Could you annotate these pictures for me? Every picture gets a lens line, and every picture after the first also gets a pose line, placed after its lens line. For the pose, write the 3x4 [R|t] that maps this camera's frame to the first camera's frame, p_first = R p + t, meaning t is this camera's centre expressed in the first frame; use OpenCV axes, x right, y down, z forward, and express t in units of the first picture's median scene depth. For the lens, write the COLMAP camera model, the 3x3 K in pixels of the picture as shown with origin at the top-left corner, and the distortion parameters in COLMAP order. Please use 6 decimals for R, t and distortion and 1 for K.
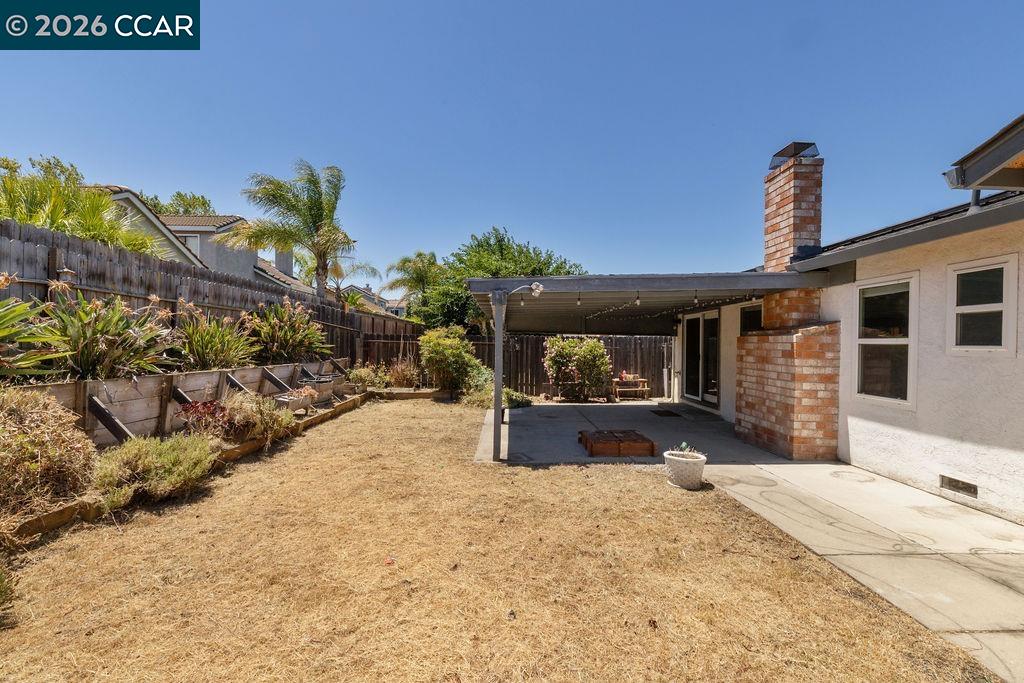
lens RADIAL K [[454.1, 0, 516.6], [0, 454.1, 347.7], [0, 0, 1]] dist [0.003693, 0.000963]
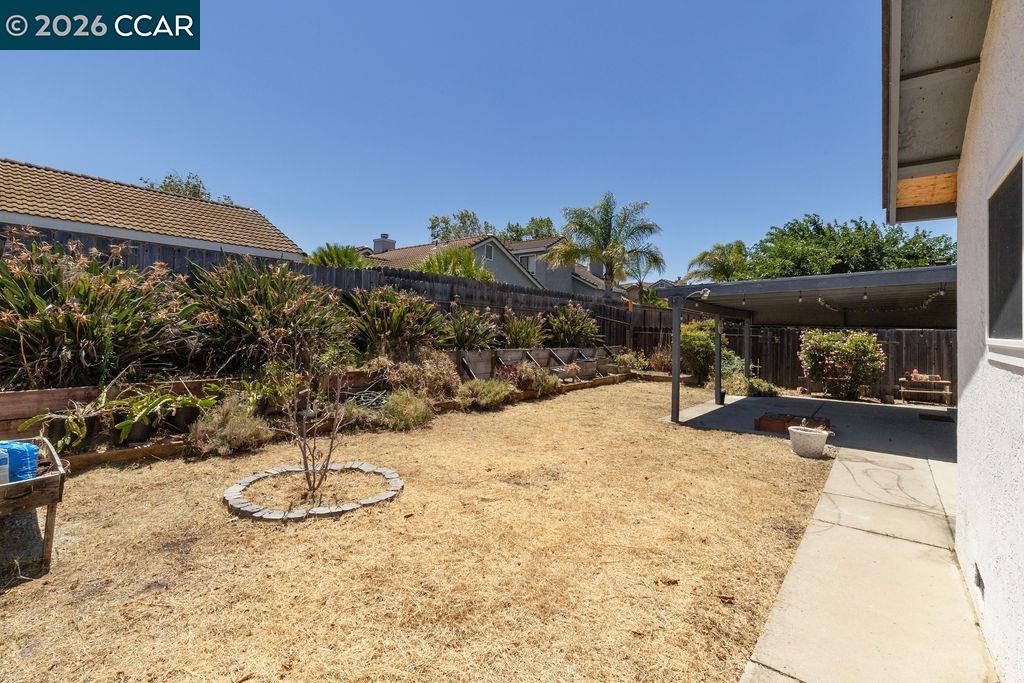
lens RADIAL K [[454.1, 0, 505.3], [0, 454.1, 336.4], [0, 0, 1]] dist [0.003693, 0.000963]
pose [[0.760685, 0.014724, -0.648954, 0.415434], [-0.018634, 0.999826, 0.000842, 0.002977], [0.648853, 0.011452, 0.760827, -0.332703]]
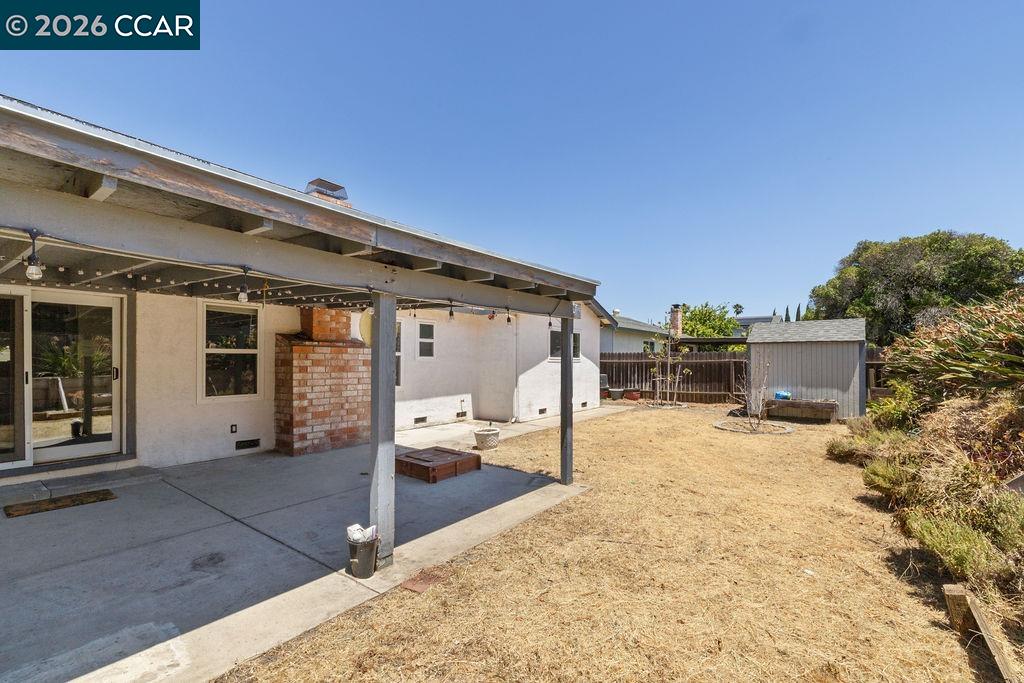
lens RADIAL K [[454.1, 0, 508.1], [0, 454.1, 351.5], [0, 0, 1]] dist [0.003693, 0.000963]
pose [[-0.795607, -0.004420, 0.605797, -0.437286], [-0.009030, 0.999949, -0.004564, -0.013938], [-0.605746, -0.009101, -0.795606, 1.561971]]
